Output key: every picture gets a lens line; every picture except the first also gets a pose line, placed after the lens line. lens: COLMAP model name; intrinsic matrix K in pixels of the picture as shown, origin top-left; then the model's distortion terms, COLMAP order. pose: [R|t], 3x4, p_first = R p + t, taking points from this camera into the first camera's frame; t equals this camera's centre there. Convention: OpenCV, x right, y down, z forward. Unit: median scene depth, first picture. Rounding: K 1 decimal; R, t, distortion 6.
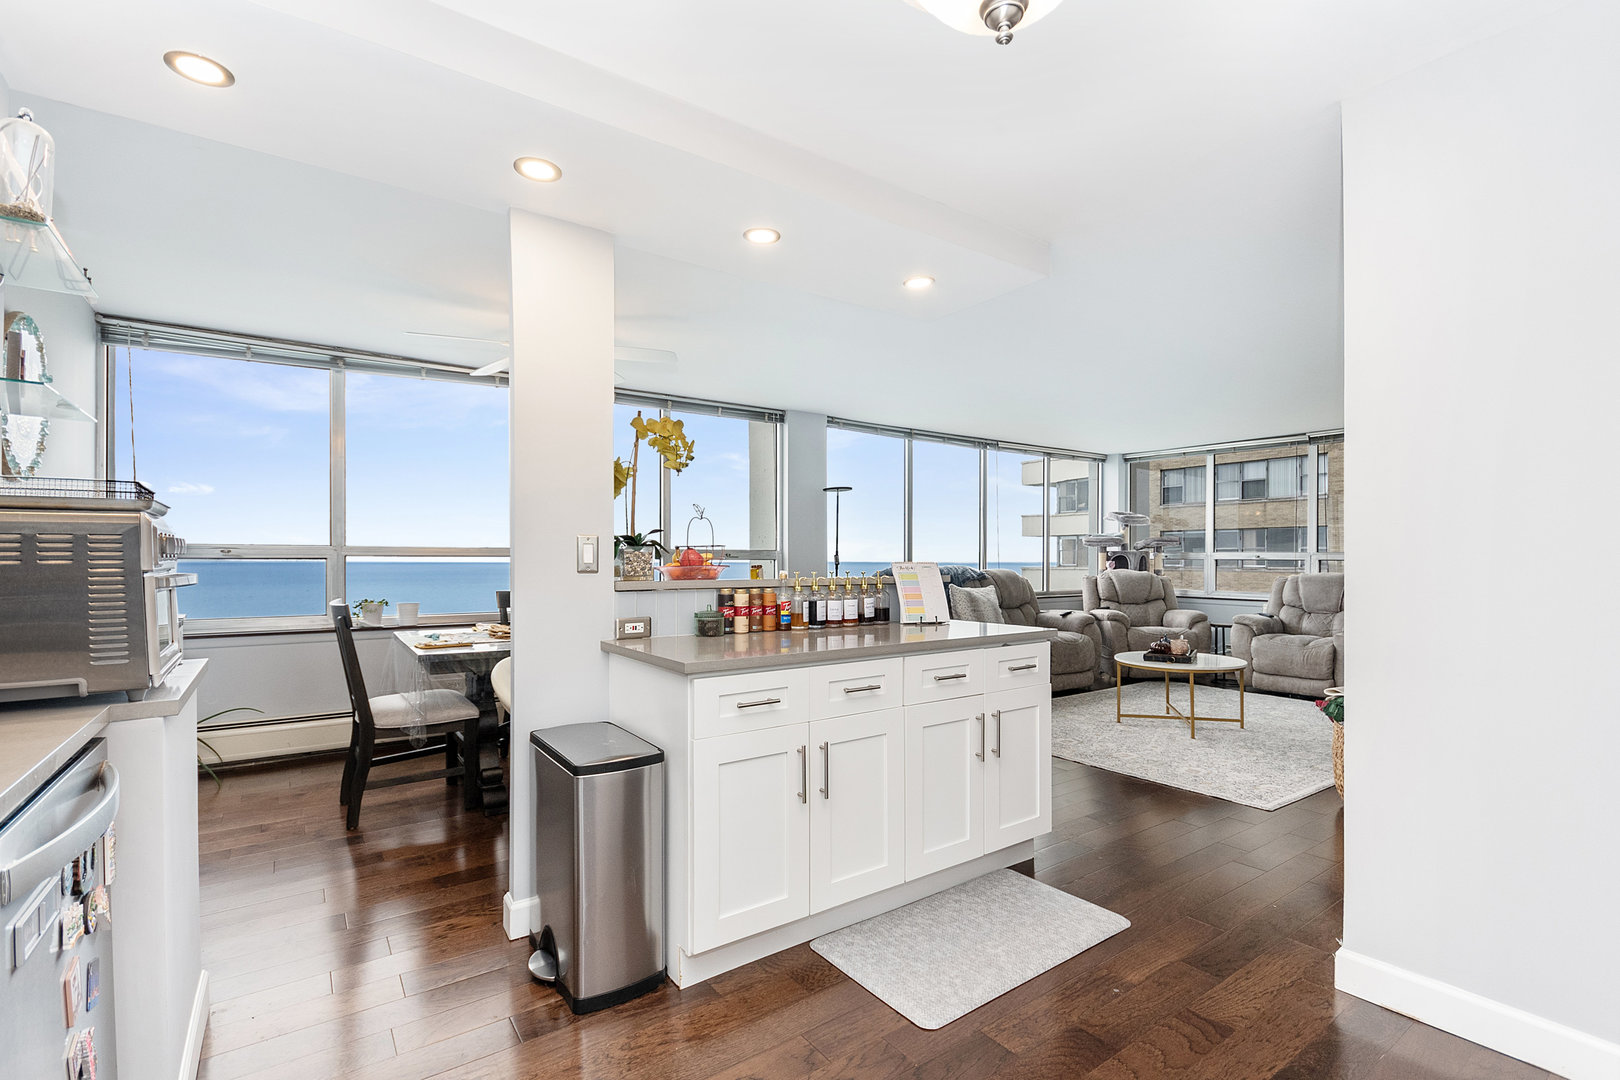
lens RADIAL K [[736.3, 0, 815.0], [0, 736.3, 565.6], [0, 0, 1]] dist [0.011989, 0.000351]
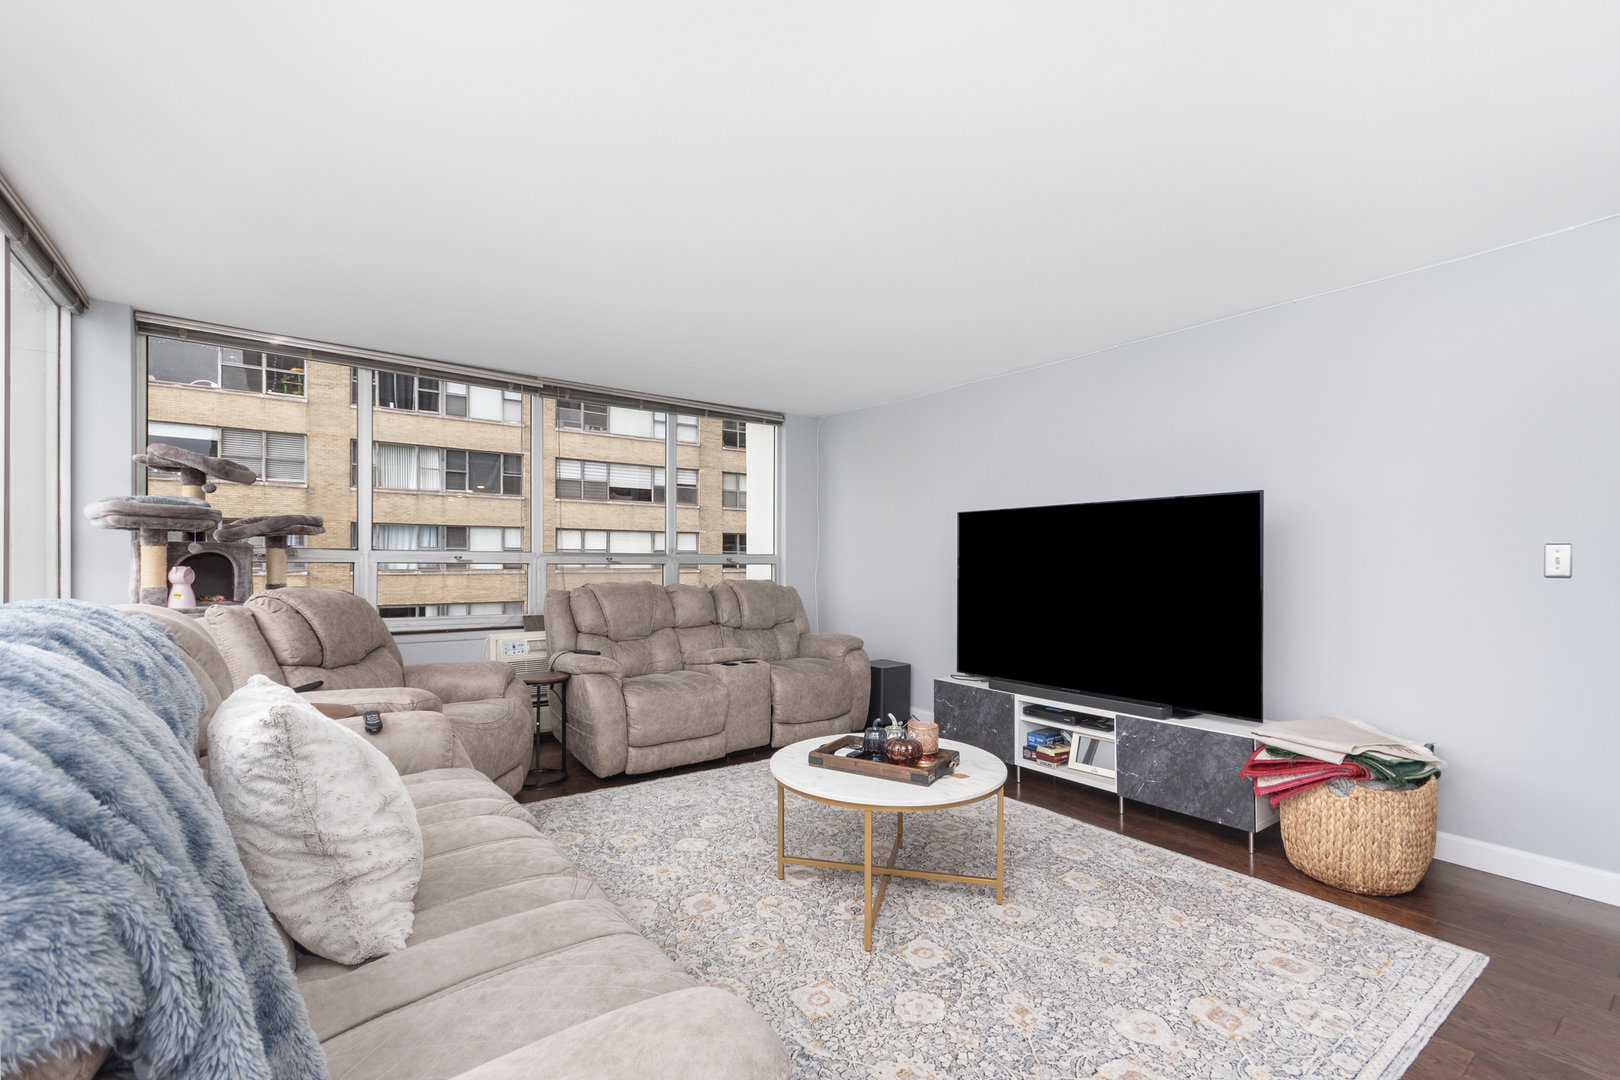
lens RADIAL K [[721.8, 0, 815.5], [0, 721.8, 554.3], [0, 0, 1]] dist [0.002495, 0.000131]
pose [[-0.022804, 0.010560, 0.999684, -0.002381], [0.004193, 0.999936, -0.010467, -0.006354], [-0.999731, 0.003953, -0.022846, 0.623122]]
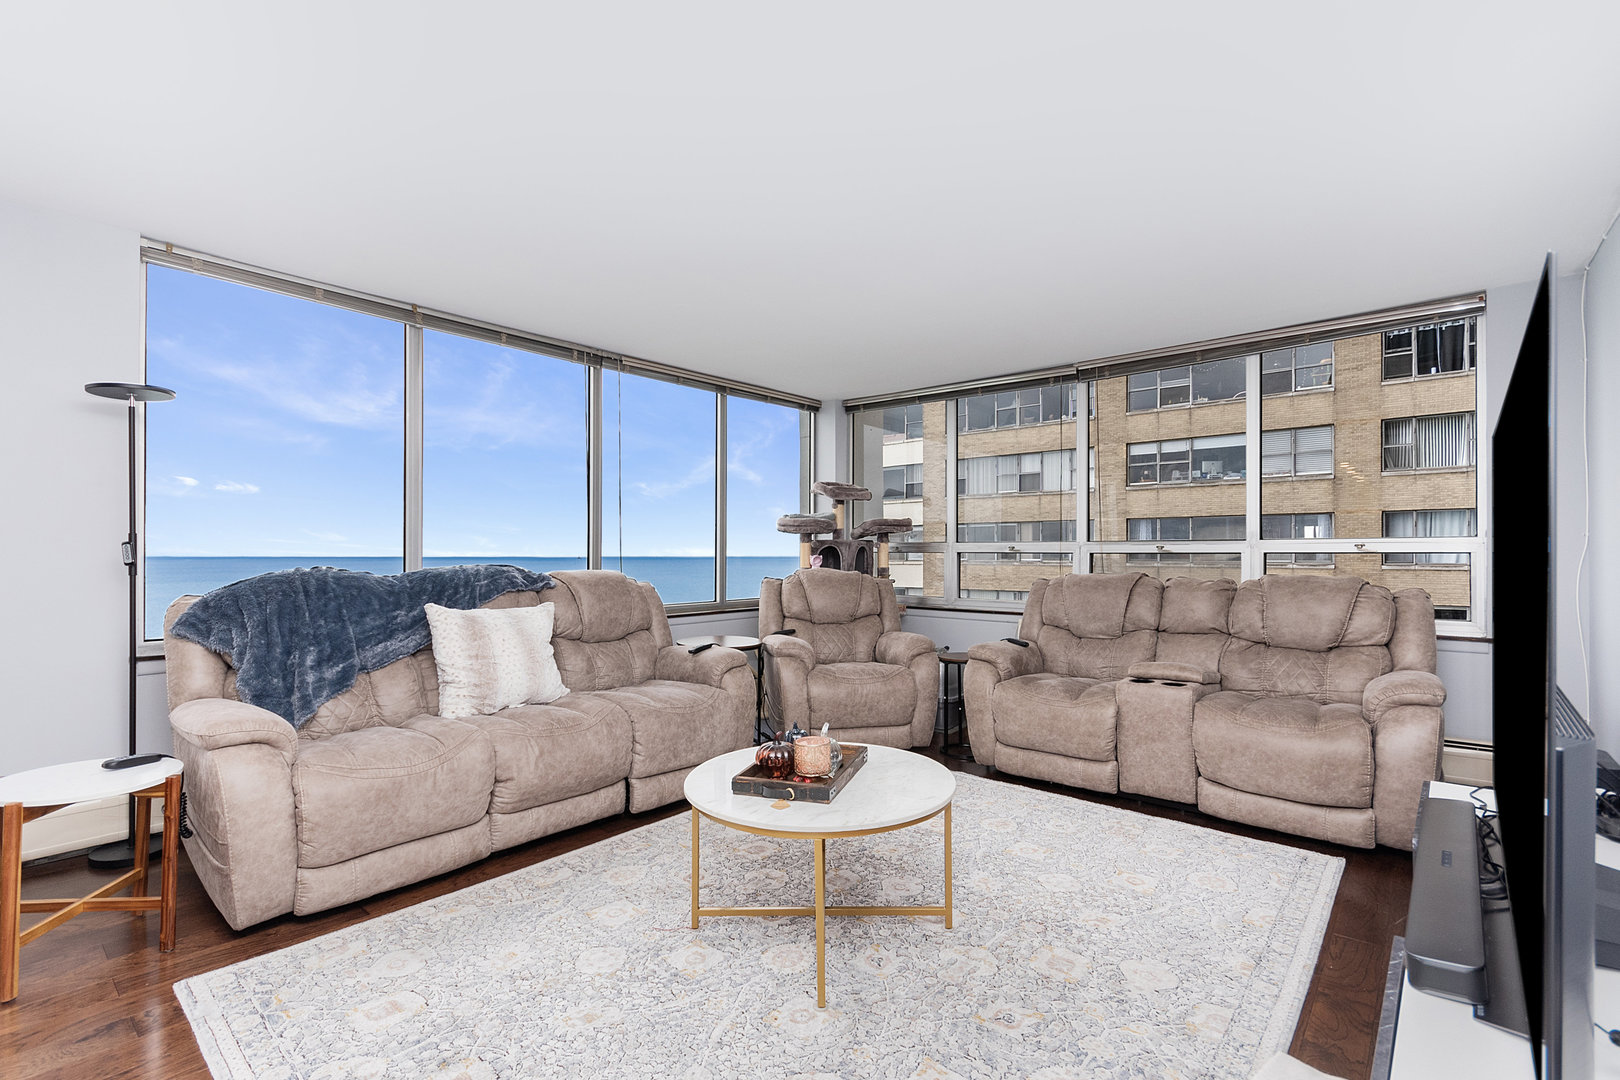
lens RADIAL K [[736.3, 0, 814.0], [0, 736.3, 548.6], [0, 0, 1]] dist [0.011989, 0.000351]
pose [[0.970544, 0.001481, 0.240921, 0.224718], [0.001798, 0.999909, -0.013390, -0.002753], [-0.240919, 0.013428, 0.970452, 0.335323]]
